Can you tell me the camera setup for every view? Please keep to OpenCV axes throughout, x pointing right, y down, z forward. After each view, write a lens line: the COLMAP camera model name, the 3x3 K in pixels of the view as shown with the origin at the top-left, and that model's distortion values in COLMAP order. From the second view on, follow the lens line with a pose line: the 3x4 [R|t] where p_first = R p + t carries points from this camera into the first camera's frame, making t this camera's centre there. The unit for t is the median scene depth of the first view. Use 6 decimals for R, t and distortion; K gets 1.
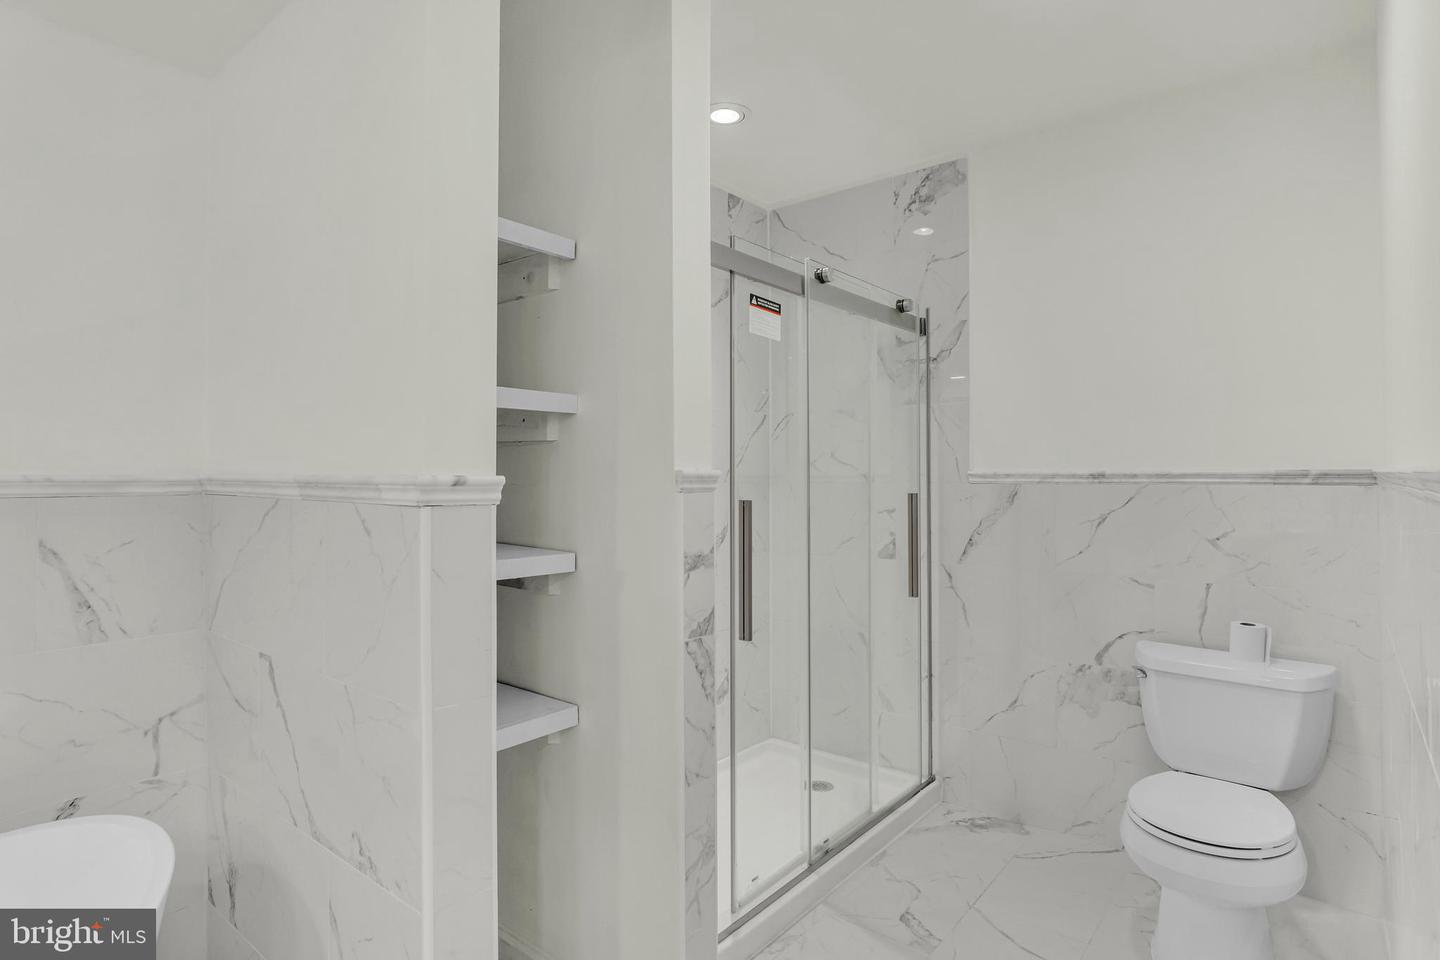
lens RADIAL K [[748.5, 0, 722.1], [0, 748.5, 481.0], [0, 0, 1]] dist [-0.002372, -0.001028]
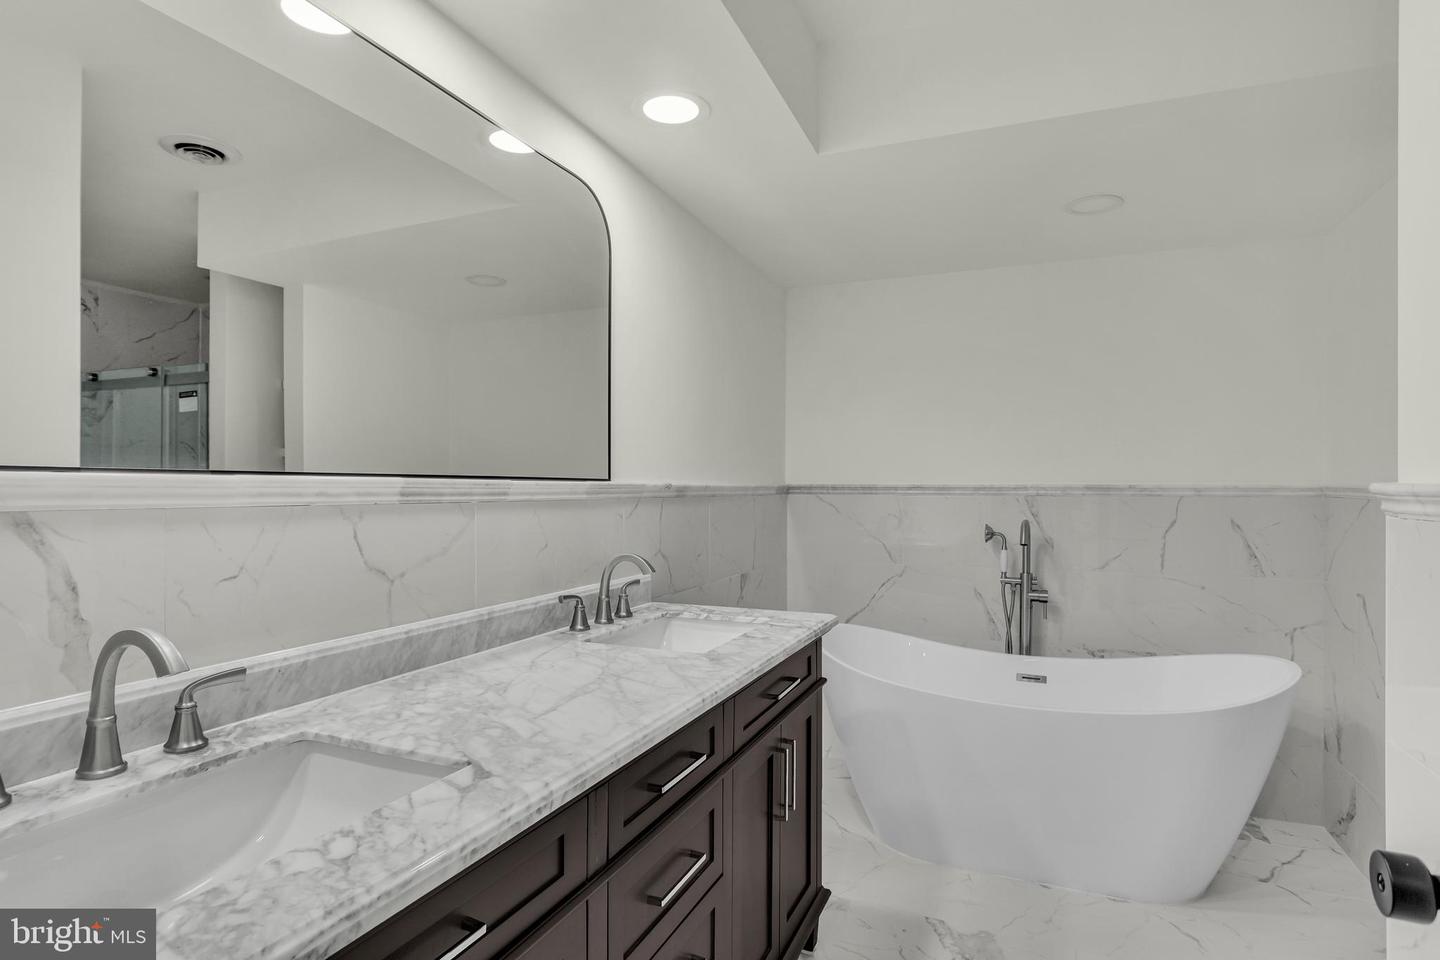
lens RADIAL K [[748.5, 0, 719.1], [0, 748.5, 484.4], [0, 0, 1]] dist [-0.002372, -0.001028]
pose [[0.273642, -0.000614, -0.961831, 0.540069], [-0.003900, 0.999991, -0.001748, -0.000607], [0.961824, 0.004230, 0.273638, -0.748249]]
